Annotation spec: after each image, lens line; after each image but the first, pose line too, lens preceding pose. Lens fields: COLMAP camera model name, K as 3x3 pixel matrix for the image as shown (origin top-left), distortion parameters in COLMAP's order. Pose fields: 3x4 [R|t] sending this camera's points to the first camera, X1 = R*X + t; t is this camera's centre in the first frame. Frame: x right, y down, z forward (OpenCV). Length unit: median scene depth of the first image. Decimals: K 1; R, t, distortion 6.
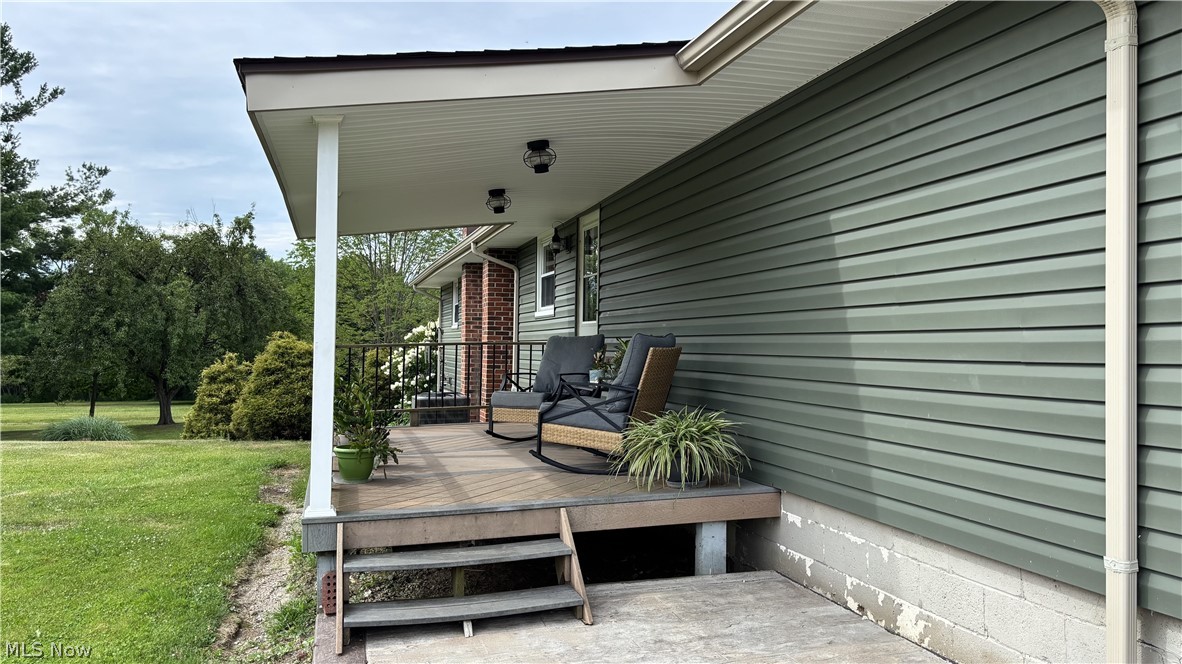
lens RADIAL K [[918.1, 0, 628.2], [0, 918.1, 308.4], [0, 0, 1]] dist [0.004393, -0.040126]
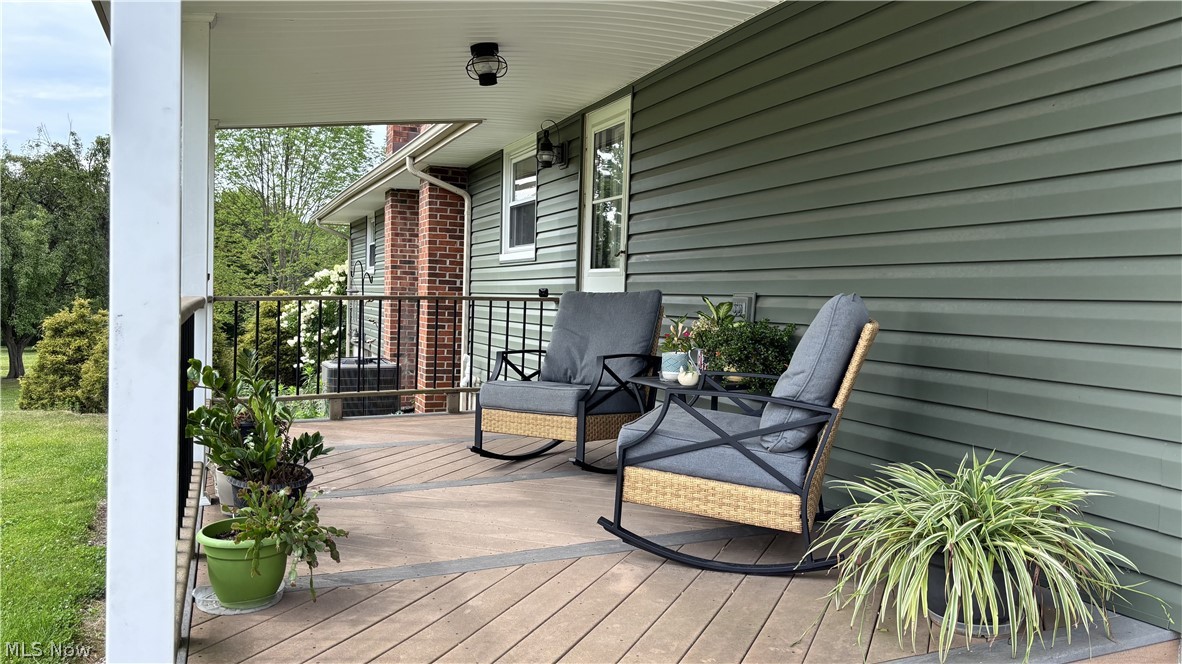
lens RADIAL K [[885.1, 0, 591.0], [0, 885.1, 332.0], [0, 0, 1]] dist [0.048081, -0.079686]
pose [[0.996415, 0.015480, 0.083173, -0.080227], [-0.022347, 0.996359, 0.082282, 0.005615], [-0.081596, -0.083845, 0.993132, 0.270750]]
